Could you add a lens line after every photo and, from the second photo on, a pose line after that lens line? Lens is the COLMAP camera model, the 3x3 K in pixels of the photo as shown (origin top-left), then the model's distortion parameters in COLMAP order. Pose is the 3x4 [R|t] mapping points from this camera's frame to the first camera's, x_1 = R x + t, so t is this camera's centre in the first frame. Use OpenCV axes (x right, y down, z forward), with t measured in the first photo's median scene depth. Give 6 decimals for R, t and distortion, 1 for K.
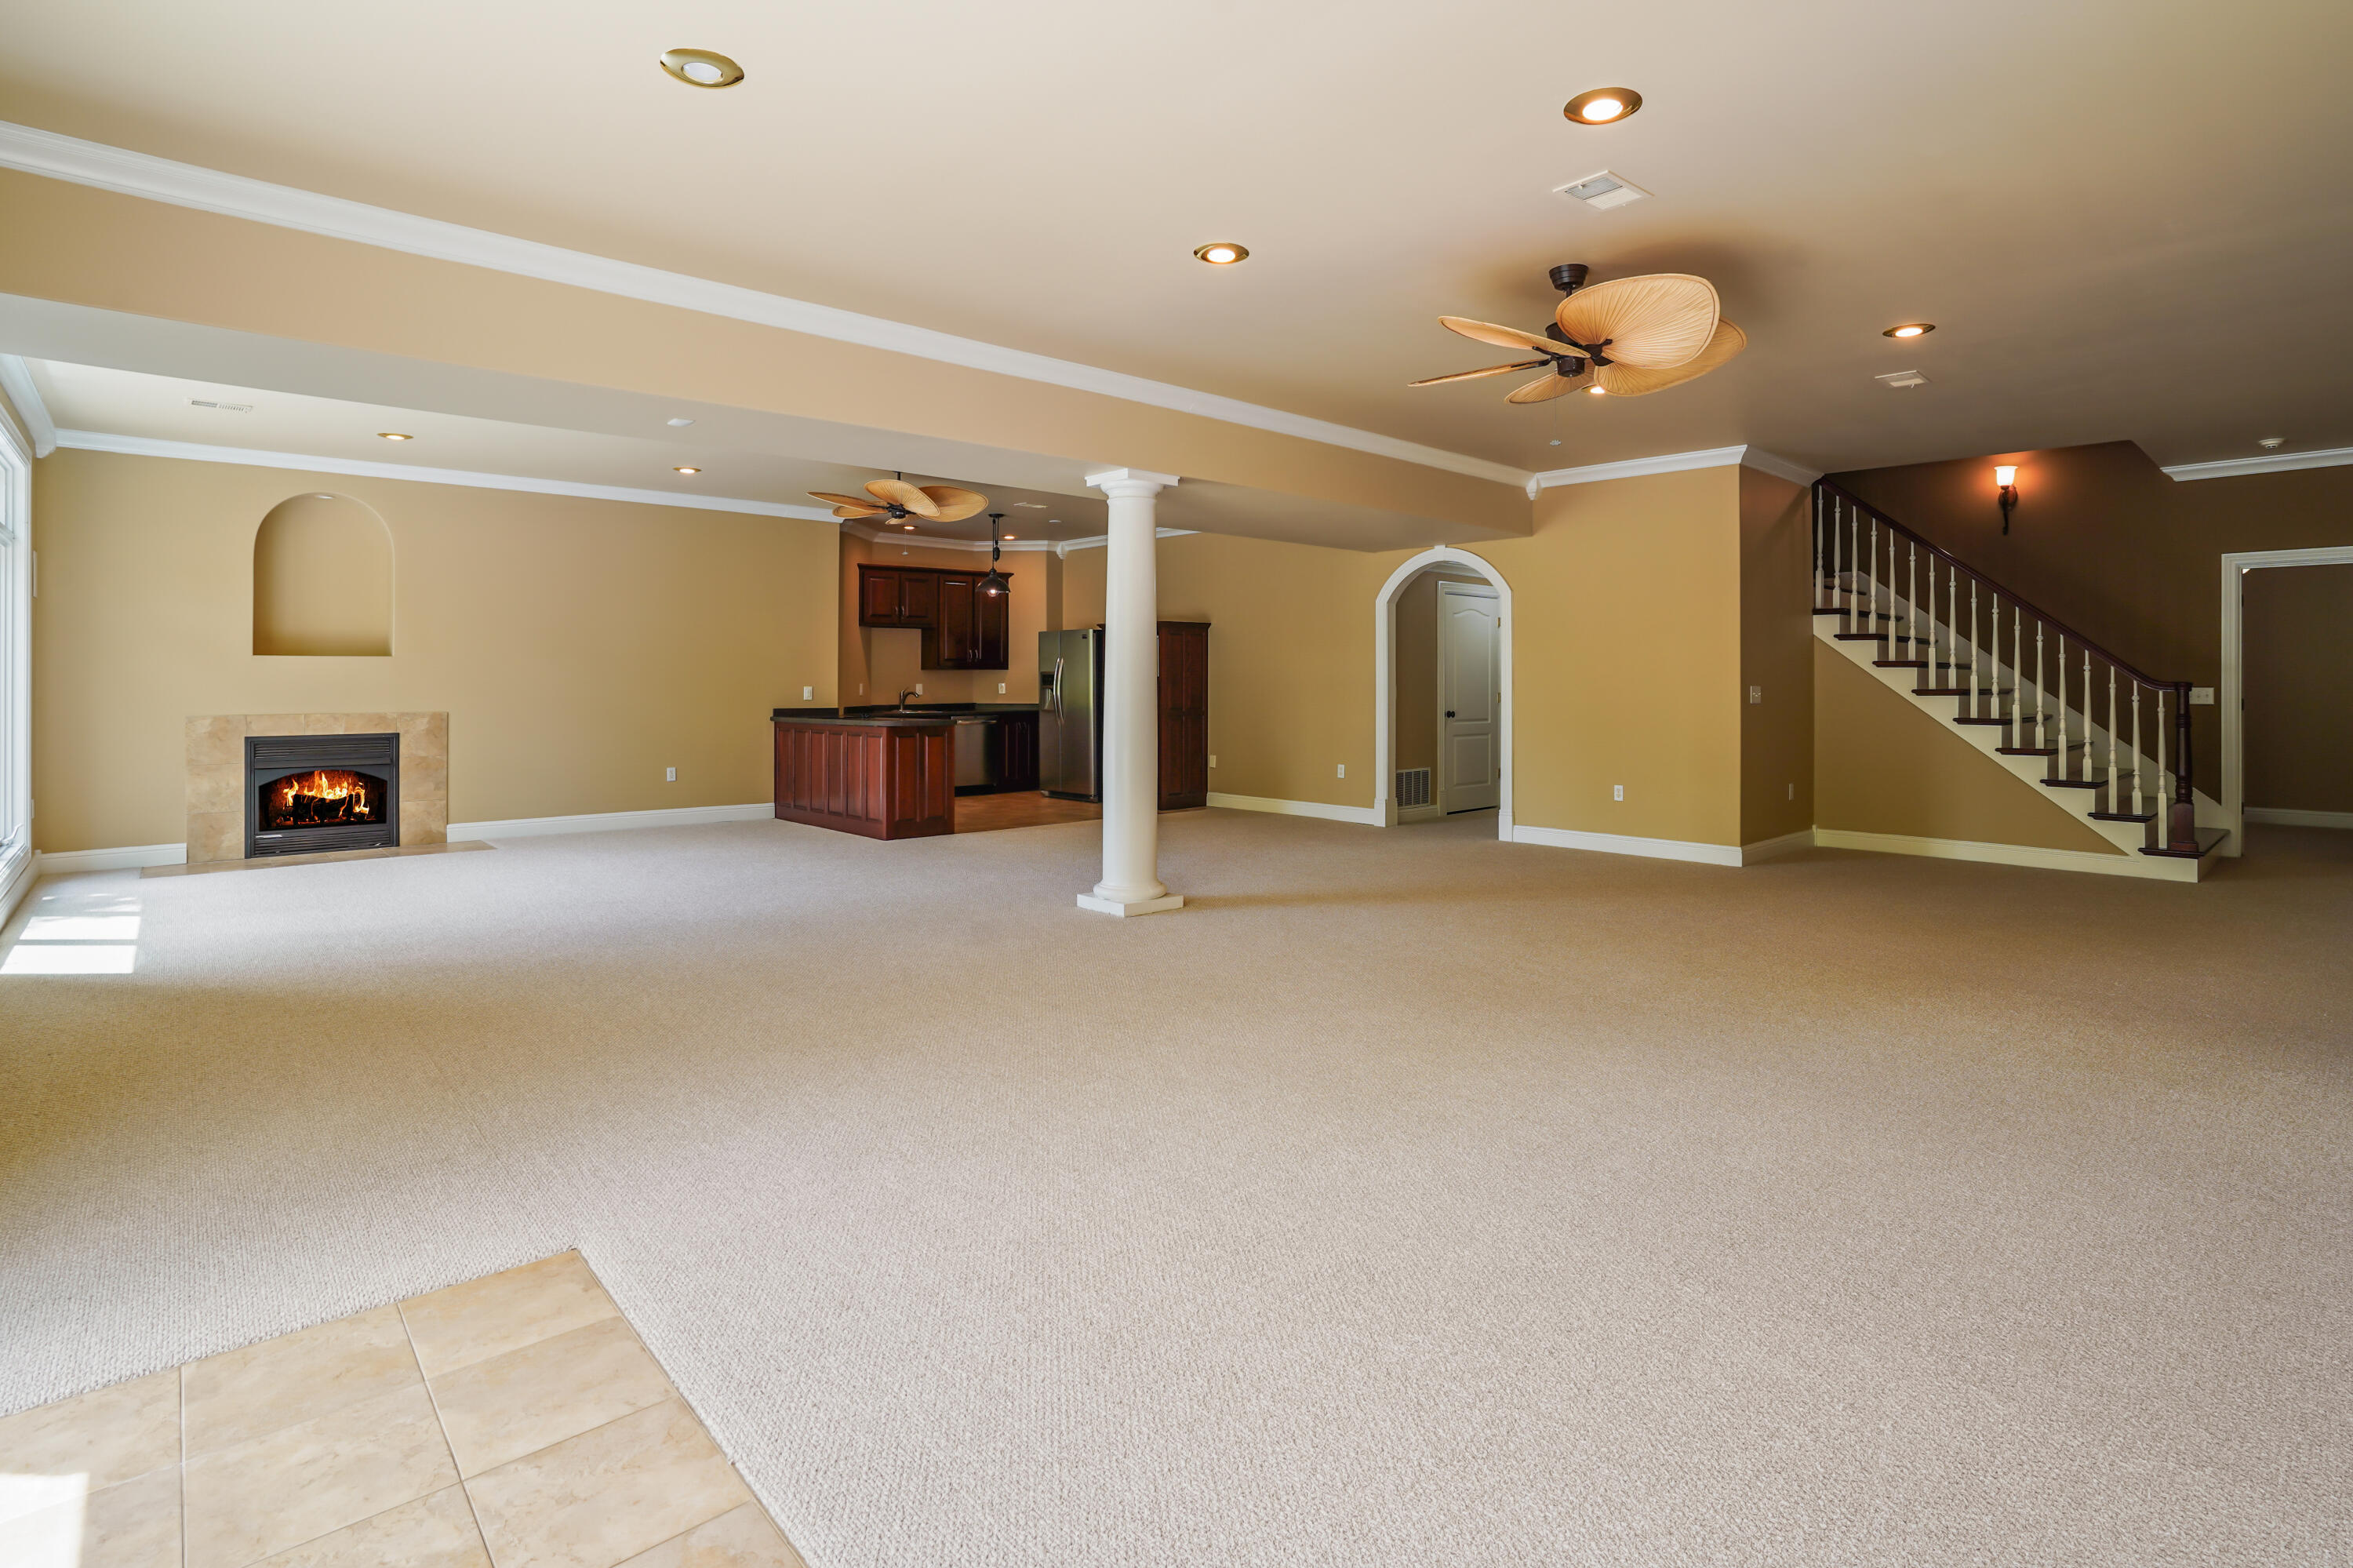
lens RADIAL K [[1159.5, 0, 1176.0], [0, 1159.5, 668.4], [0, 0, 1]] dist [-0.025109, 0.000684]
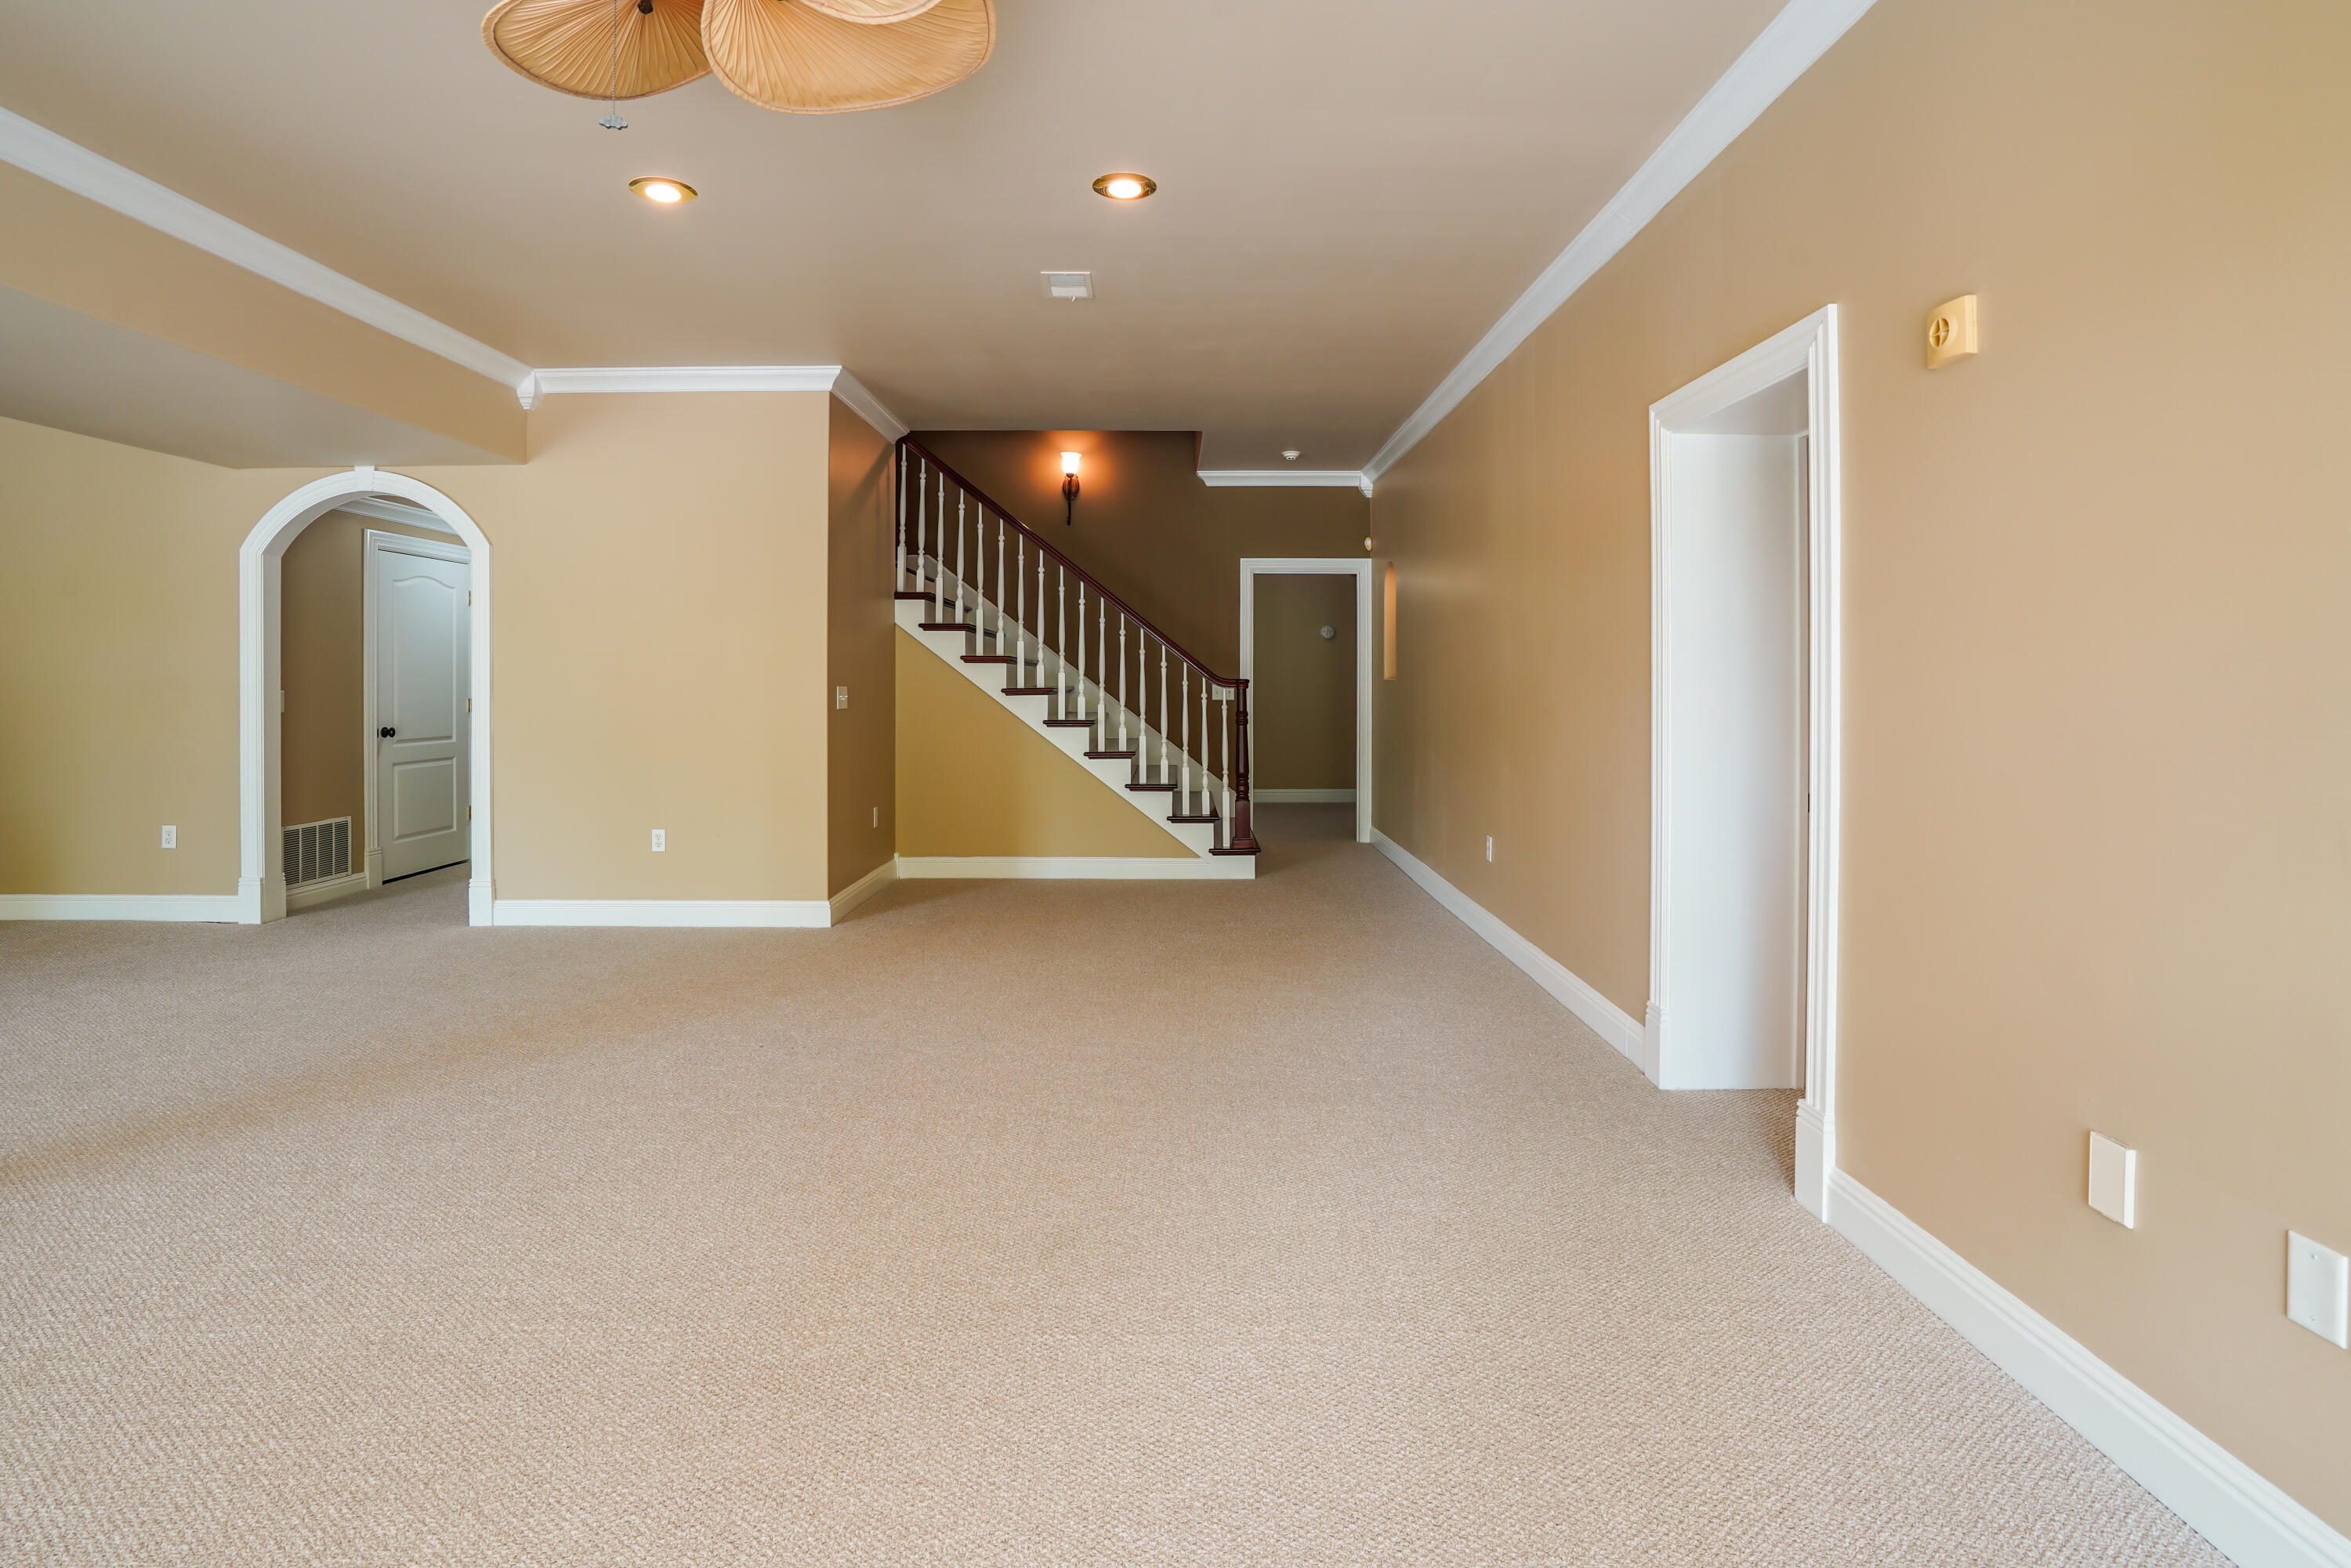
lens RADIAL K [[1158.5, 0, 1175.0], [0, 1158.5, 668.5], [0, 0, 1]] dist [-0.025109, 0.000684]
pose [[0.681547, 0.001229, 0.731773, 0.081942], [-0.004044, 0.999990, 0.002088, 0.000597], [-0.731763, -0.004382, 0.681545, 0.285361]]
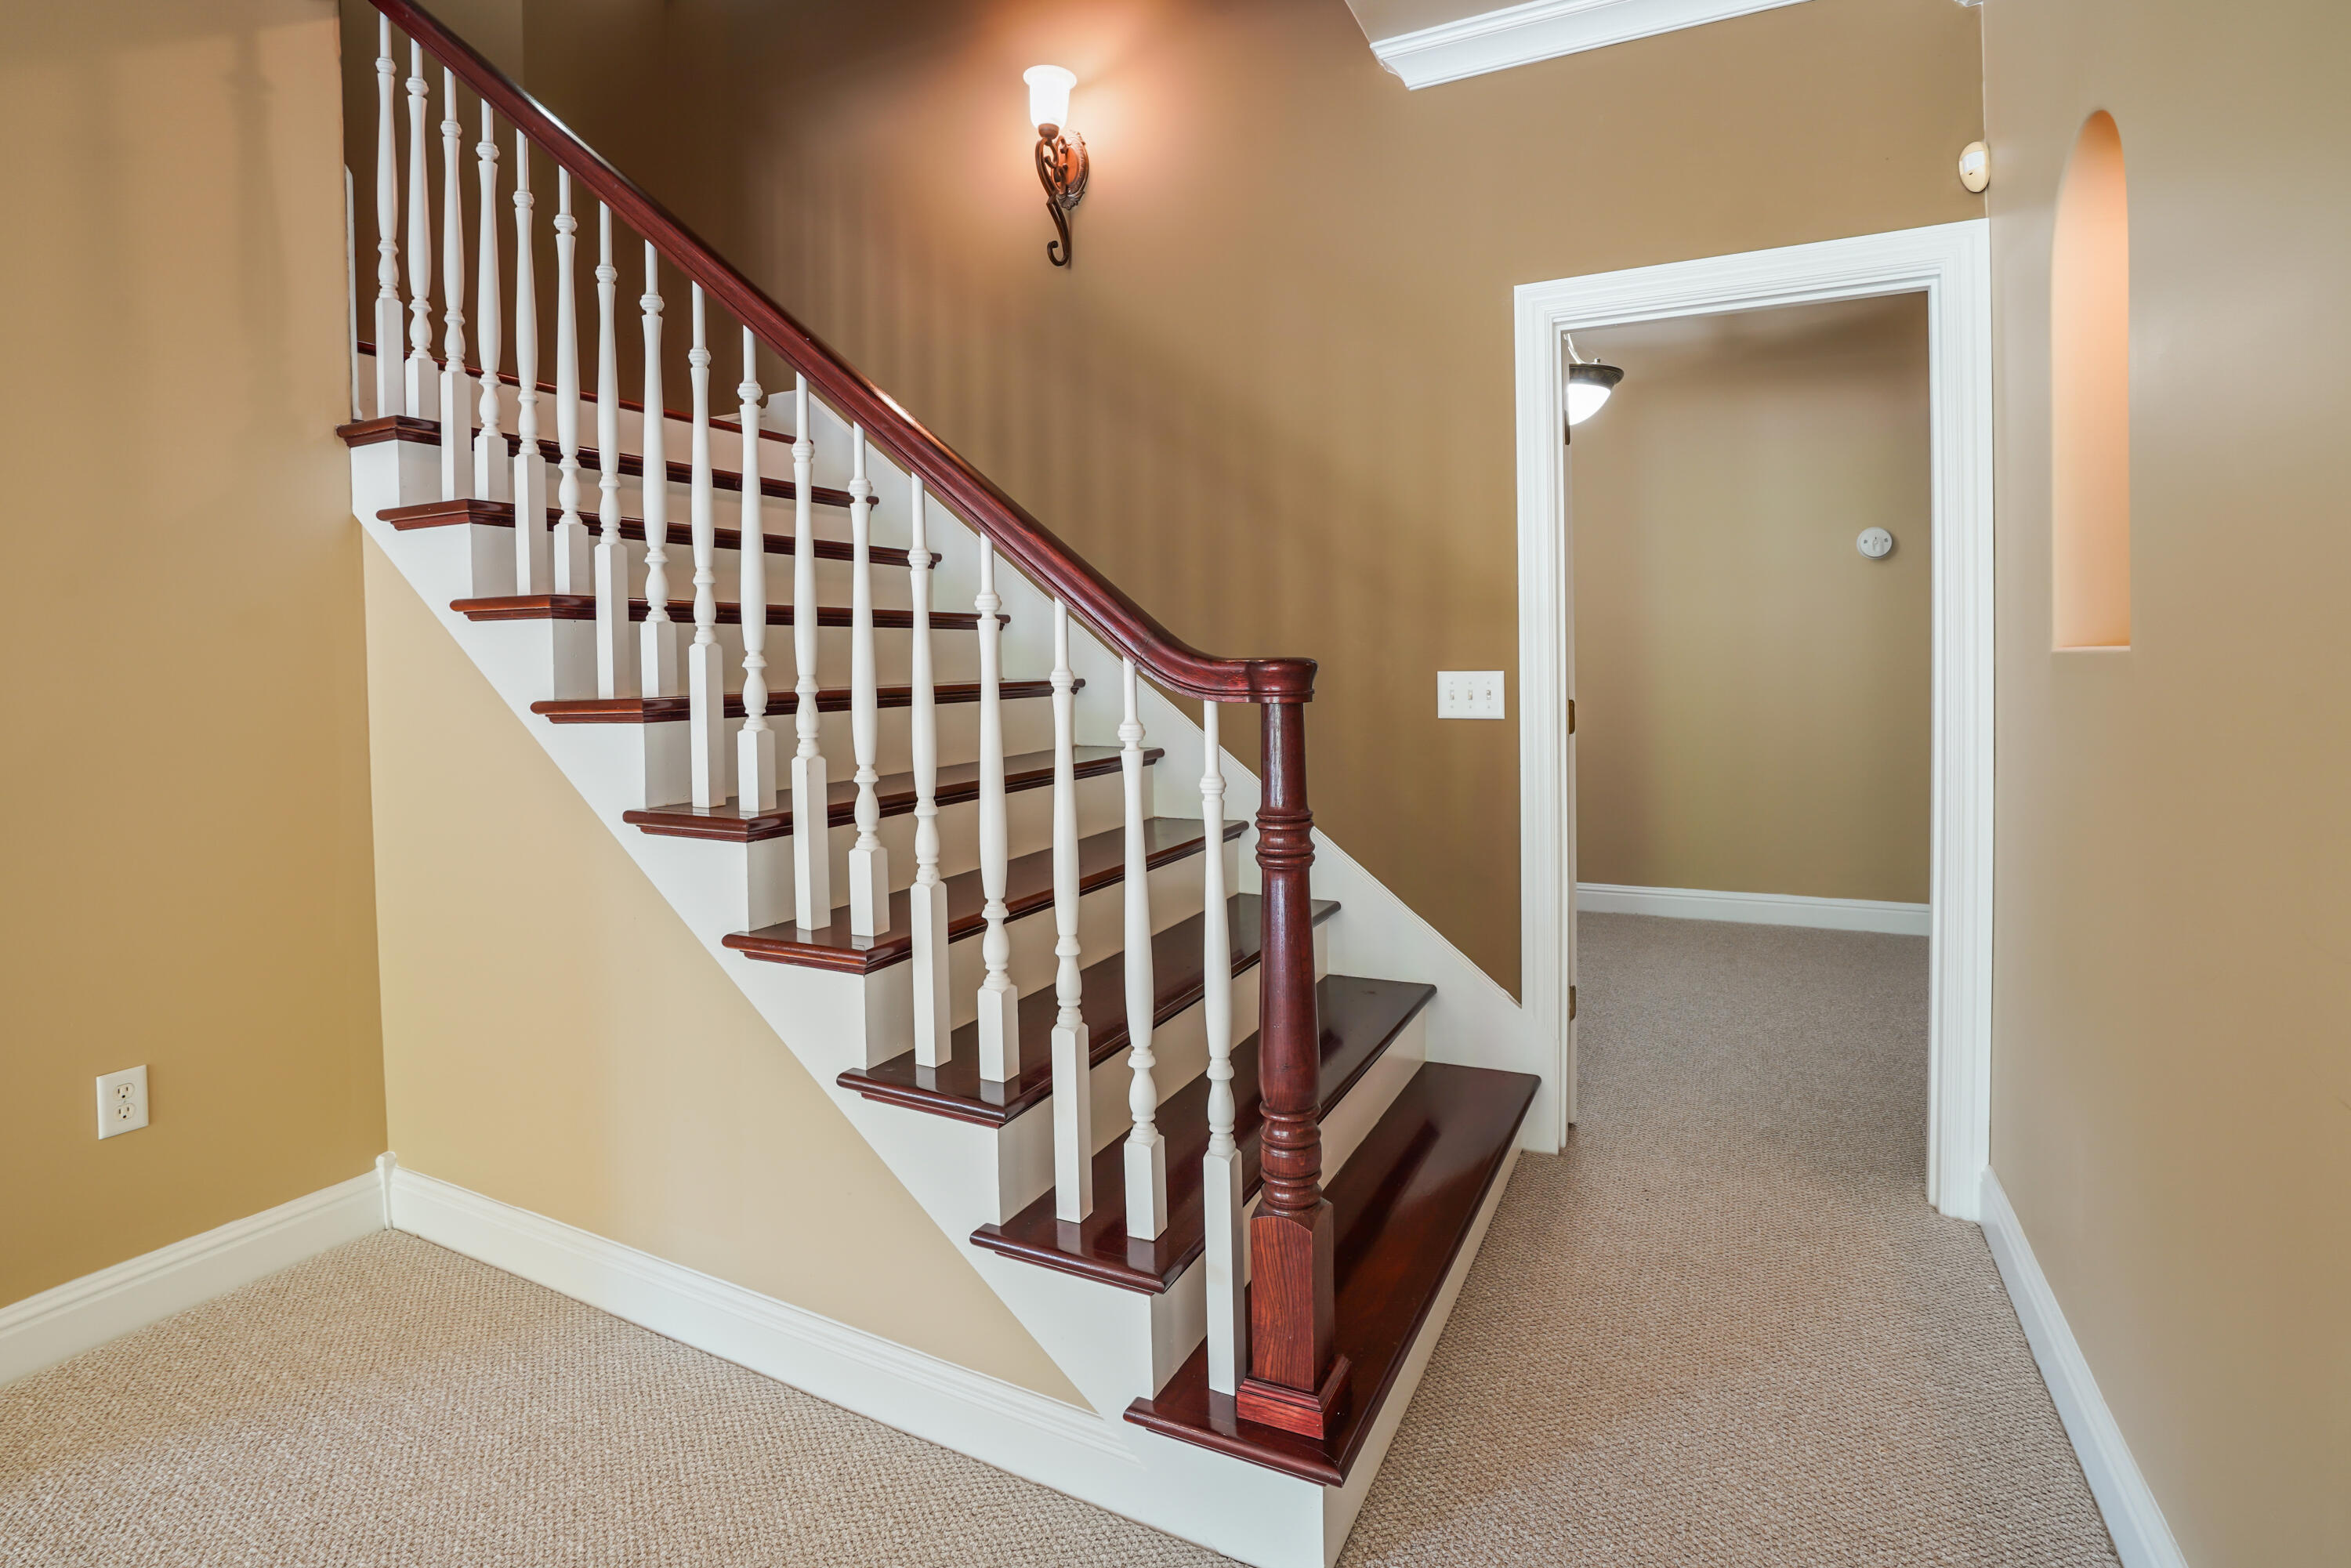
lens RADIAL K [[1158.5, 0, 1175.0], [0, 1158.5, 668.5], [0, 0, 1]] dist [-0.025109, 0.000684]
pose [[0.933701, -0.021630, 0.357400, 0.642618], [0.015015, 0.999661, 0.021271, 0.006686], [-0.357739, -0.014494, 0.933709, 0.653383]]
